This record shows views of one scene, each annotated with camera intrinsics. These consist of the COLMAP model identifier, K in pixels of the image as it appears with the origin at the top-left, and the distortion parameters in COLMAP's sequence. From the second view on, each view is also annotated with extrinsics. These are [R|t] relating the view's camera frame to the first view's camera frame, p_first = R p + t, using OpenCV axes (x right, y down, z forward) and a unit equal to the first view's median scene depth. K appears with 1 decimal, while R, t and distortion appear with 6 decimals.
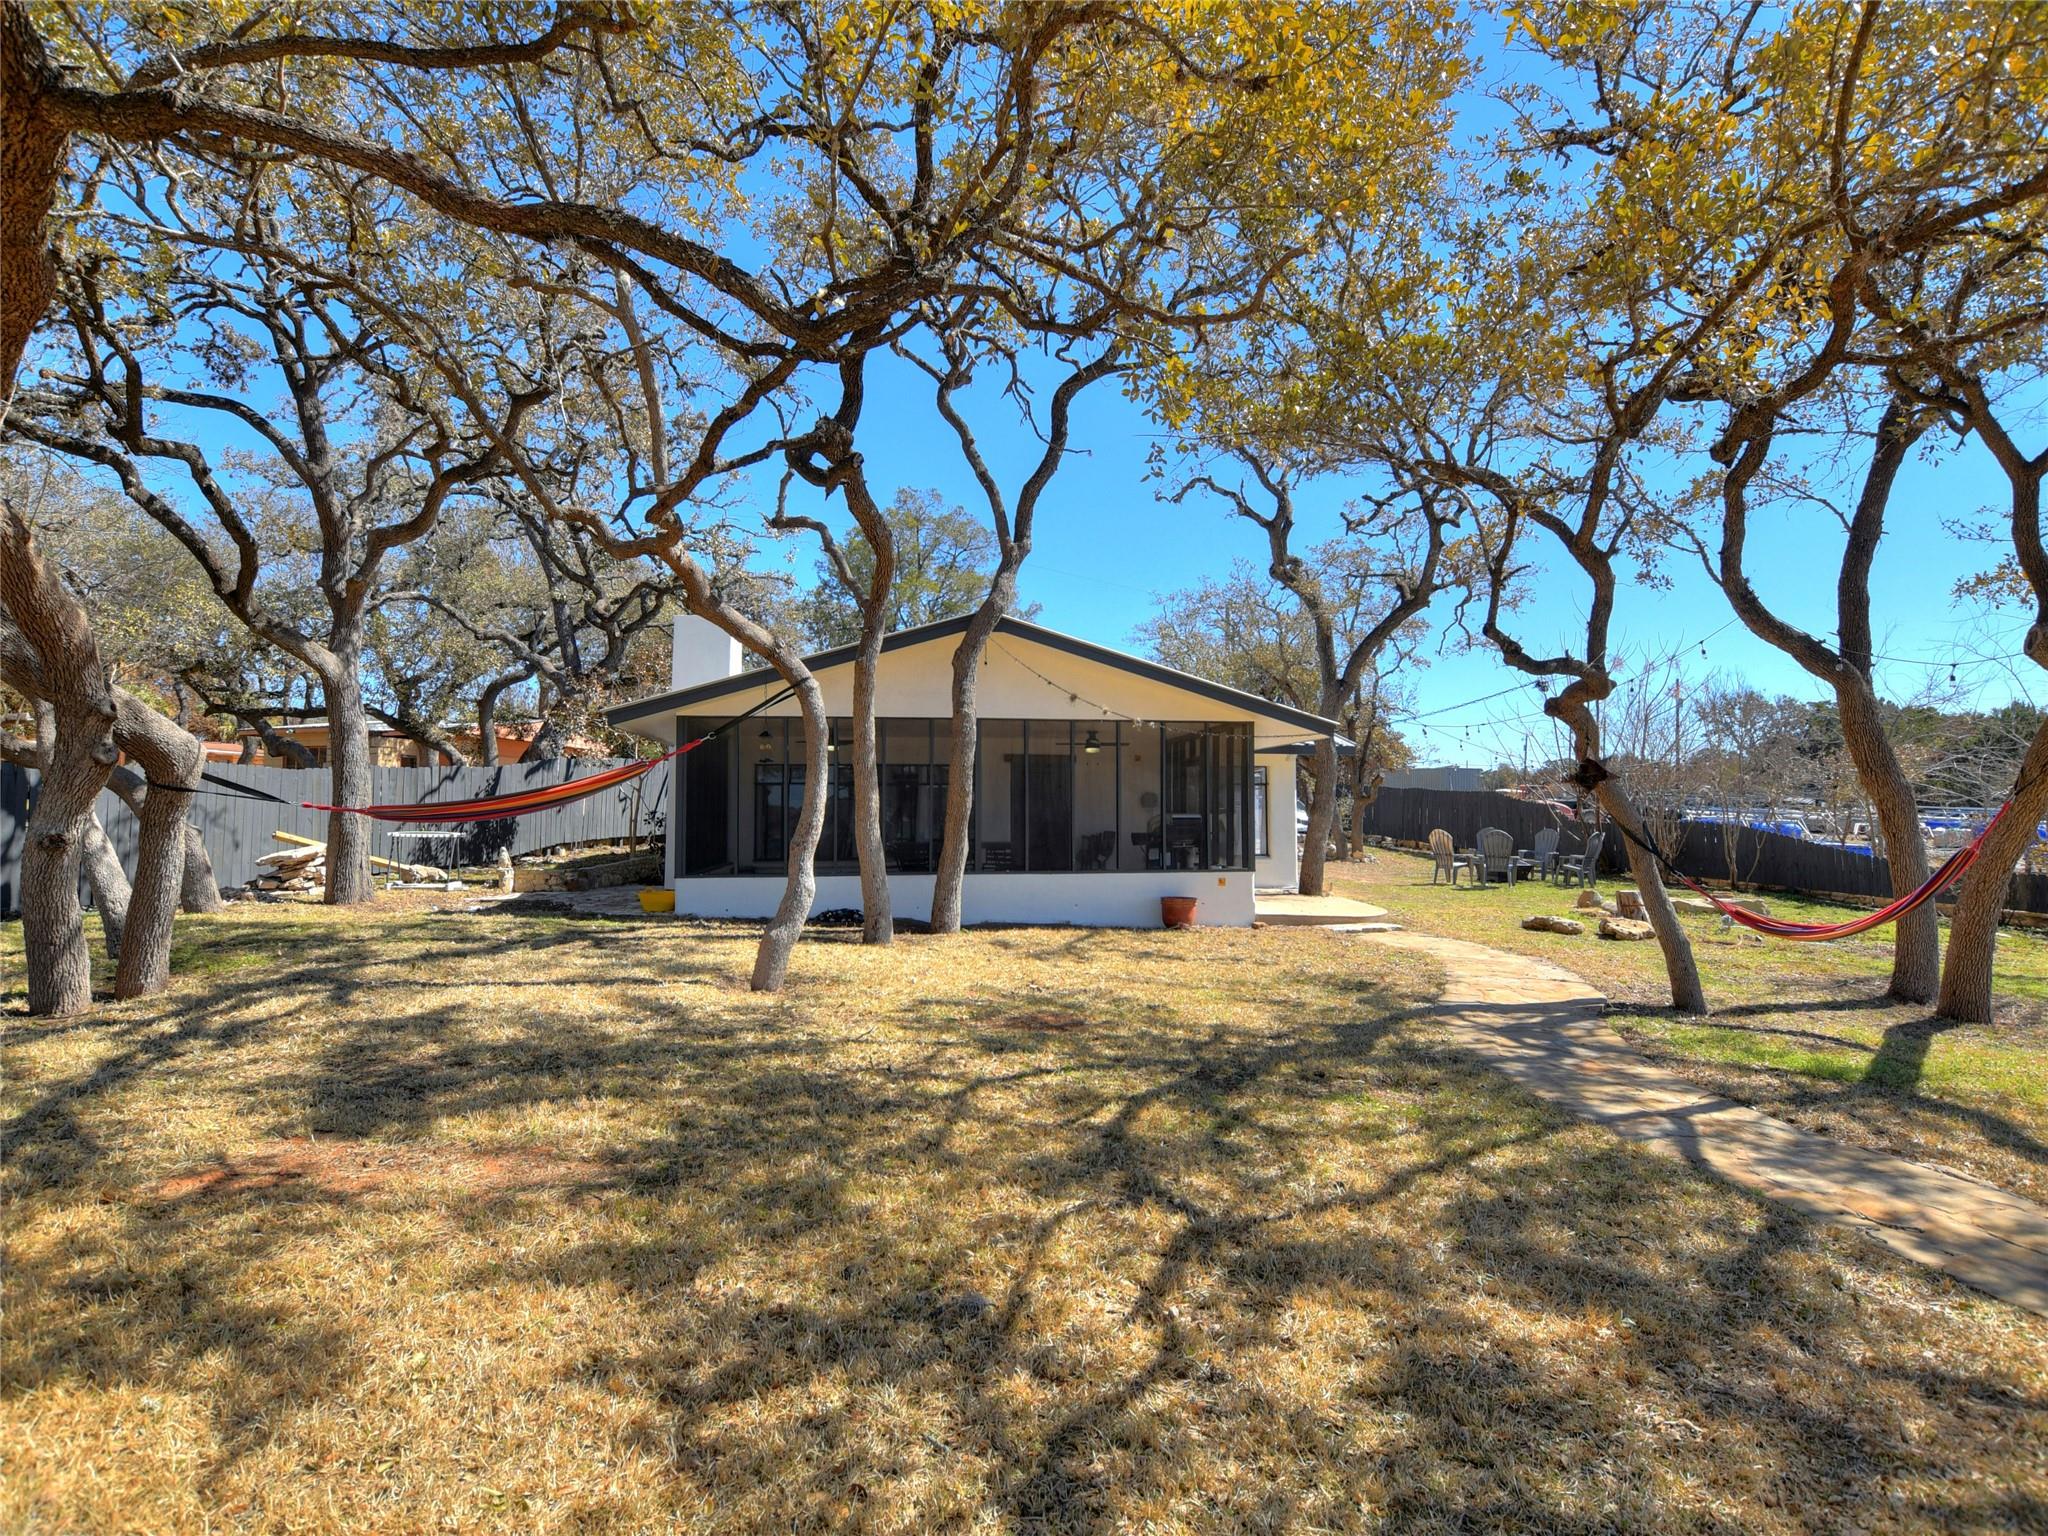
lens RADIAL K [[904.8, 0, 1024.0], [0, 904.8, 768.0], [0, 0, 1]] dist [-0.011348, 0.000034]
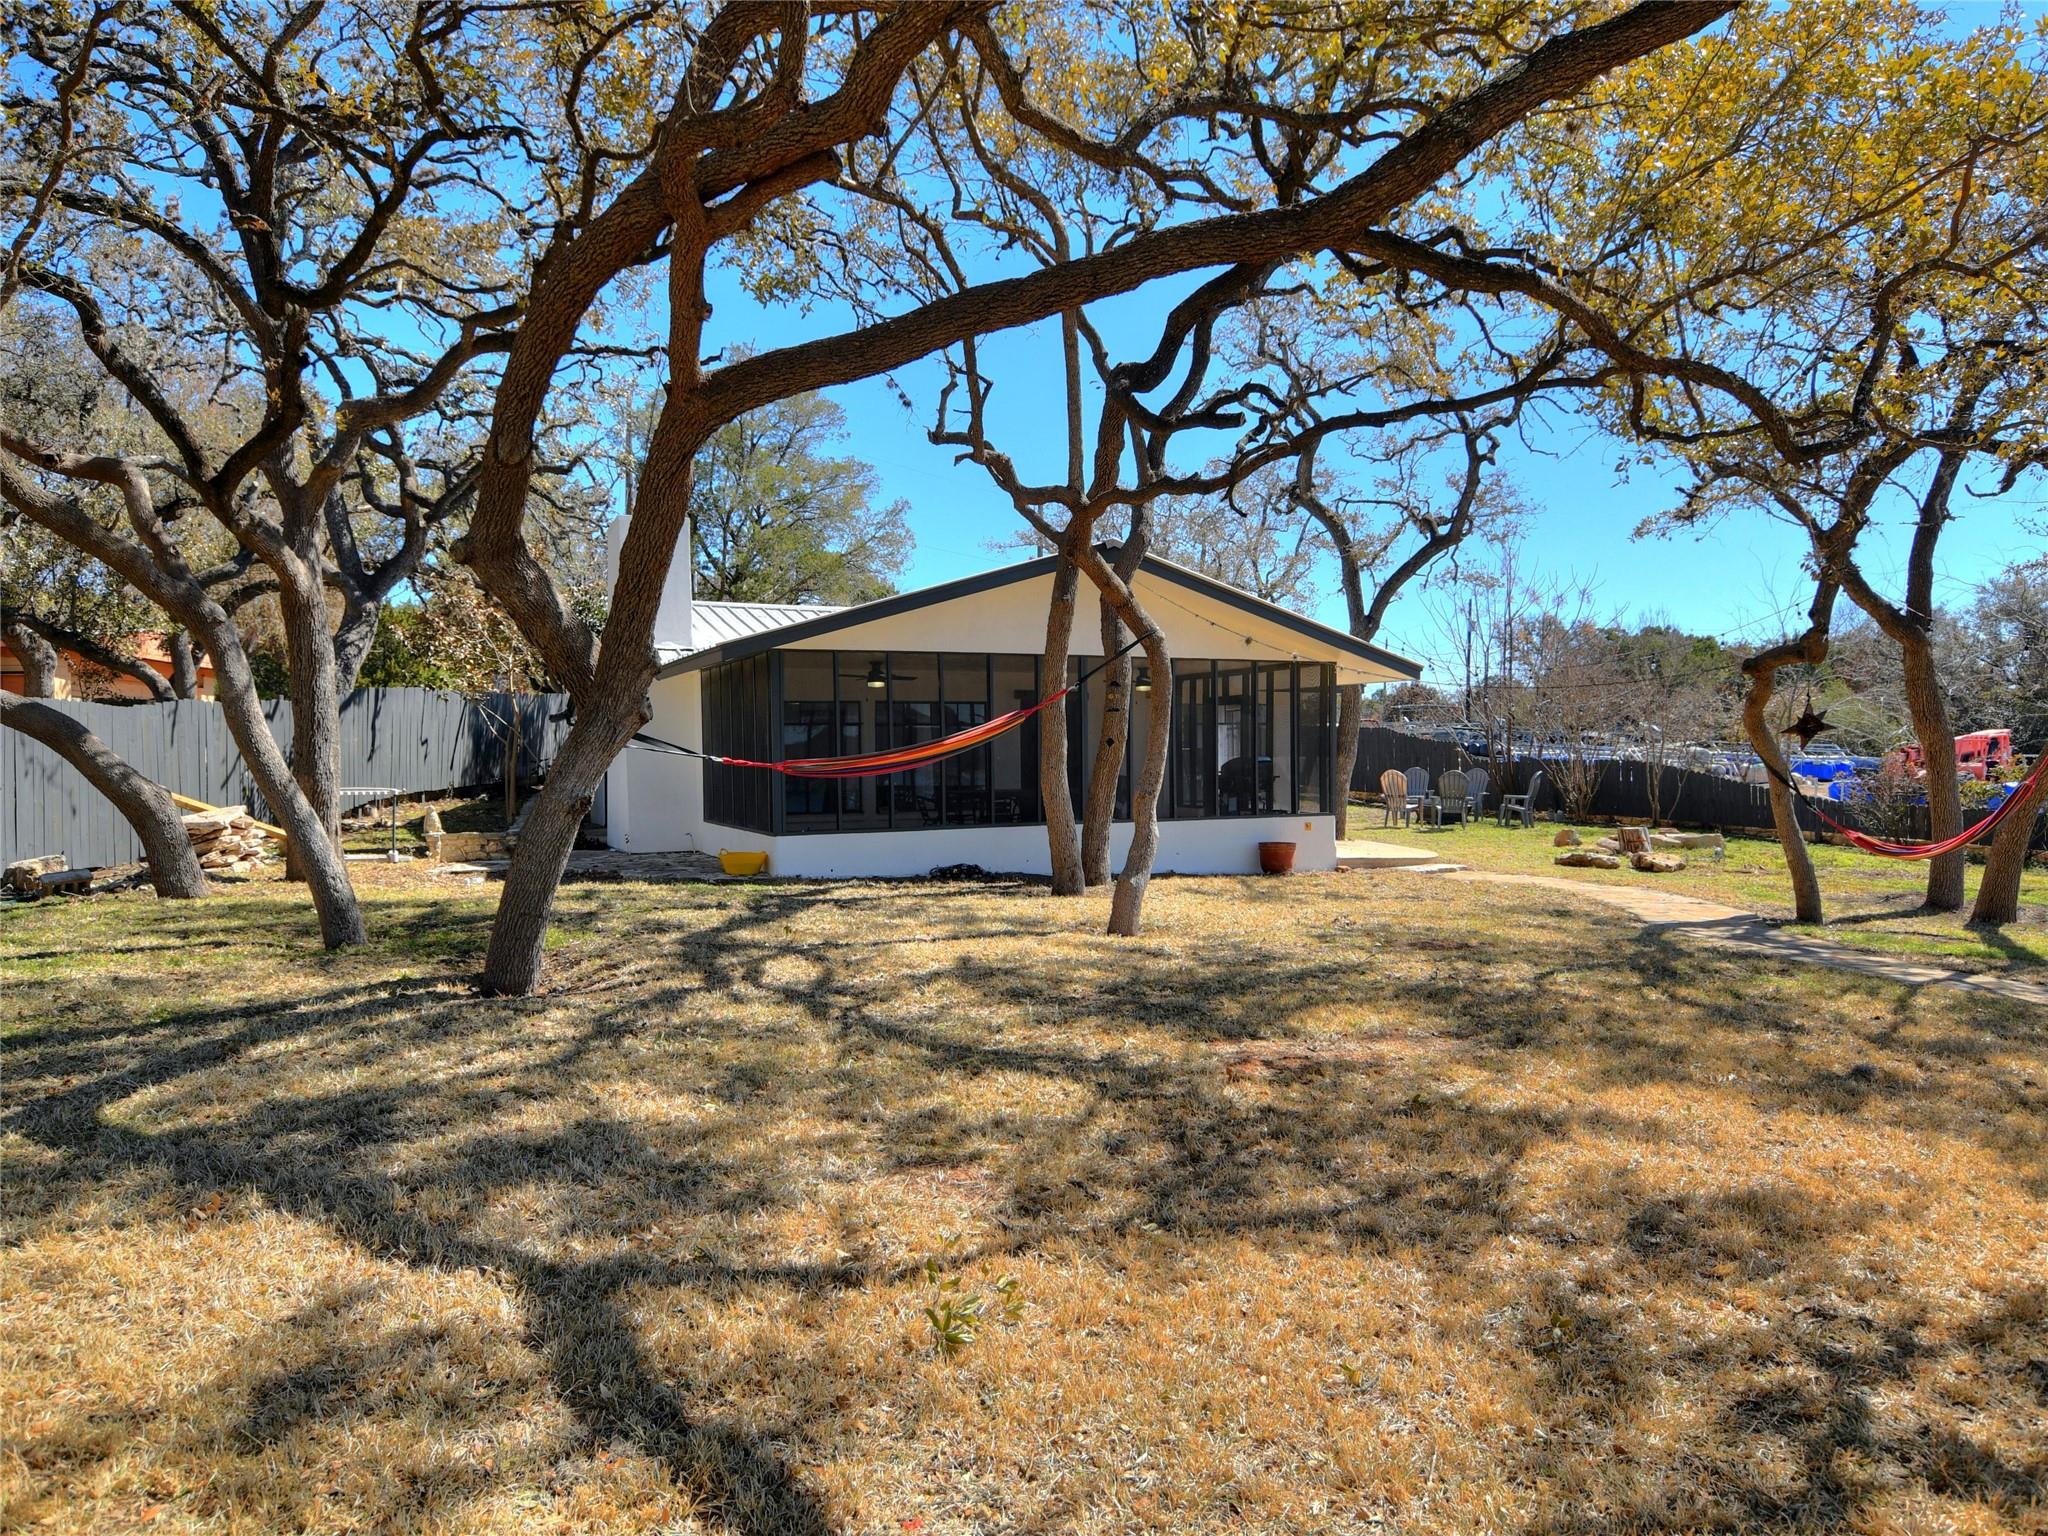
lens RADIAL K [[1139.5, 0, 1024.0], [0, 1139.5, 768.0], [0, 0, 1]] dist [-0.002393, -0.000082]
pose [[0.968509, -0.009516, 0.248797, -0.408049], [-0.006330, 0.998005, 0.062810, -0.013419], [-0.248898, -0.062407, 0.966517, -0.117992]]
